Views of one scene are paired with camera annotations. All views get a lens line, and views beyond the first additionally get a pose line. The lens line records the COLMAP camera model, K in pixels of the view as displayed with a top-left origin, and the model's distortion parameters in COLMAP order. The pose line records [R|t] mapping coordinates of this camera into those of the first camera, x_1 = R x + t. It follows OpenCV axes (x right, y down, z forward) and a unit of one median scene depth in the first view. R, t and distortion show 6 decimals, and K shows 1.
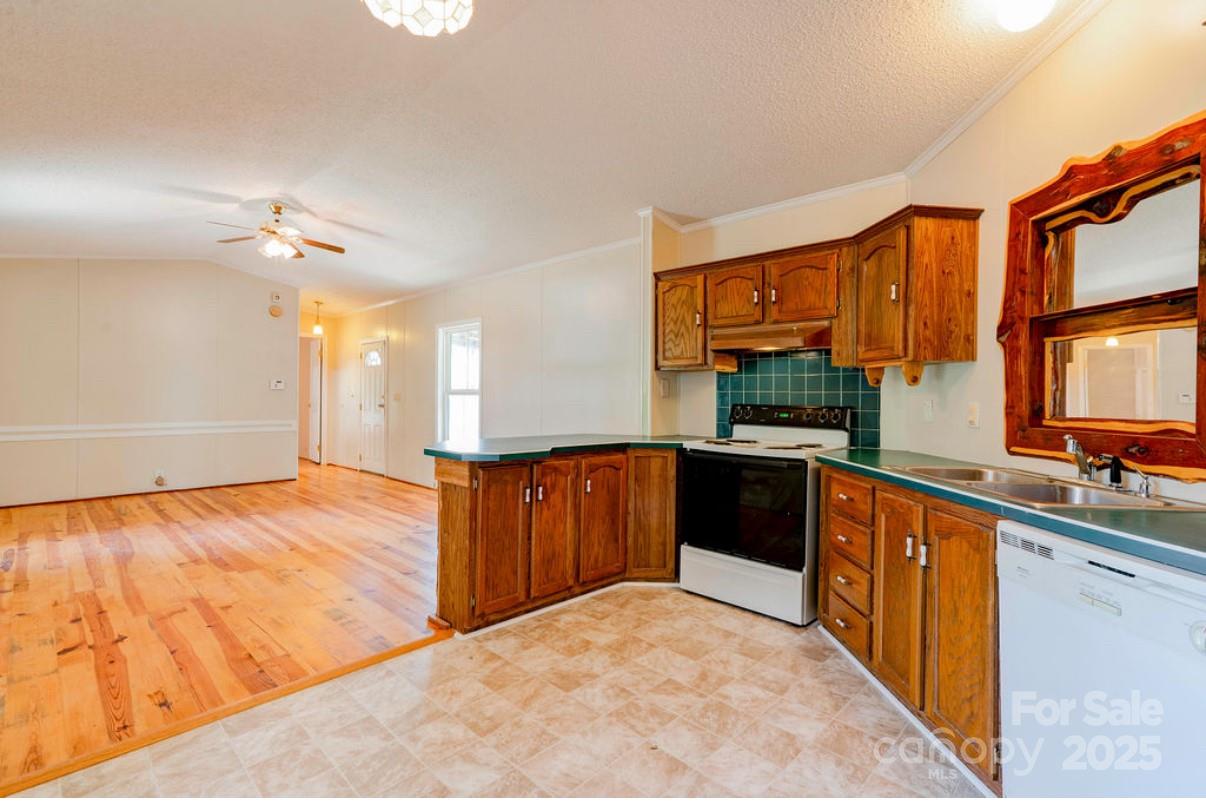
lens RADIAL K [[553.5, 0, 594.1], [0, 553.5, 394.2], [0, 0, 1]] dist [0.001384, 0.009864]
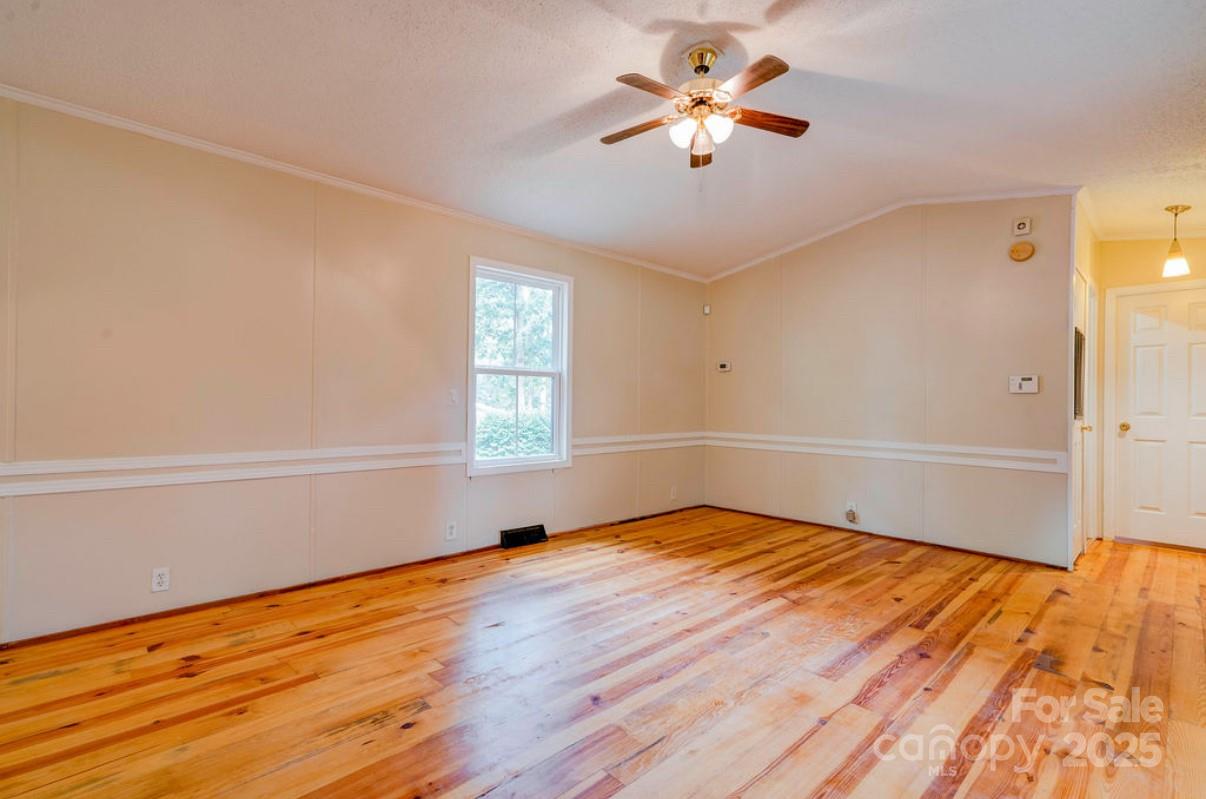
lens RADIAL K [[553.5, 0, 596.0], [0, 553.5, 397.0], [0, 0, 1]] dist [0.001384, 0.009864]
pose [[-0.034850, -0.021589, -0.999159, -0.022237], [-0.011790, 0.999706, -0.021189, 0.029431], [0.999323, 0.011042, -0.035095, 1.467399]]
